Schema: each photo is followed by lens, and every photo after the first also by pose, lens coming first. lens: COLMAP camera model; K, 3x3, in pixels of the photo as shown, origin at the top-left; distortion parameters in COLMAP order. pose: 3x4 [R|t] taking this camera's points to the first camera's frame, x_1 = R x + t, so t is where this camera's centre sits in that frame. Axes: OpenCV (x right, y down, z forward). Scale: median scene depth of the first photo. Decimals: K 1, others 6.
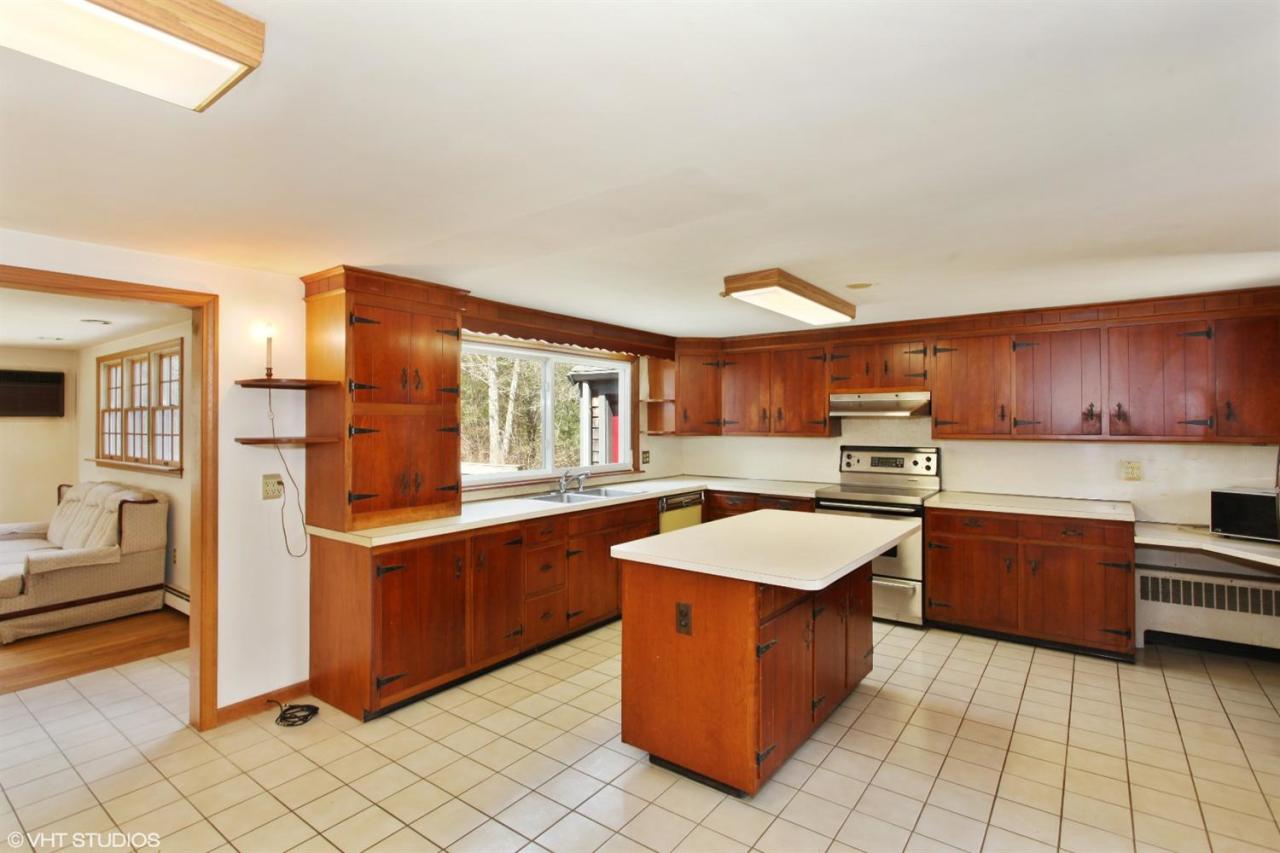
lens RADIAL K [[619.0, 0, 639.5], [0, 619.0, 423.1], [0, 0, 1]] dist [0.001758, 0.000040]
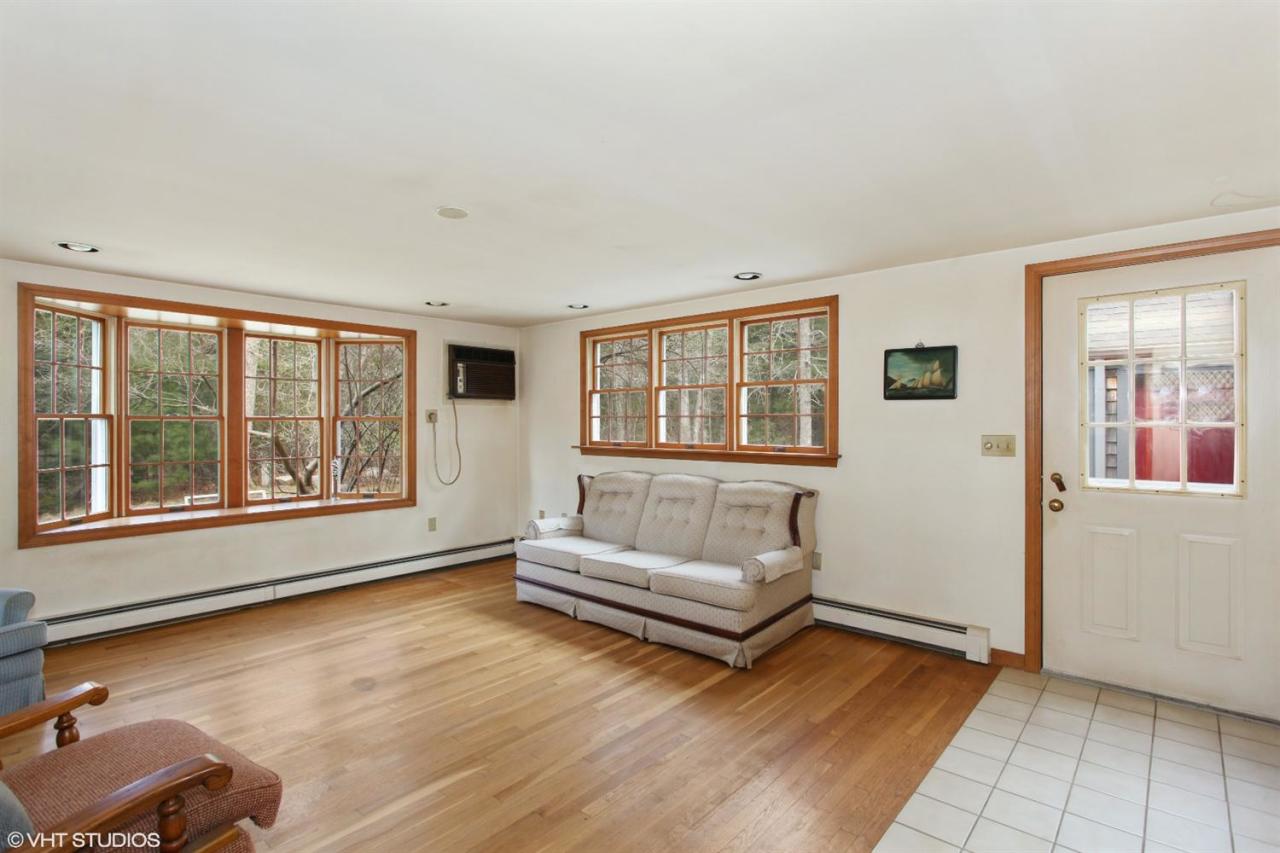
lens RADIAL K [[619.0, 0, 639.4], [0, 619.0, 425.6], [0, 0, 1]] dist [0.001758, 0.000040]
pose [[0.996881, 0.004111, -0.078814, -0.720112], [-0.003777, 0.999983, 0.004392, 0.024521], [0.078831, -0.004081, 0.996880, 0.120962]]
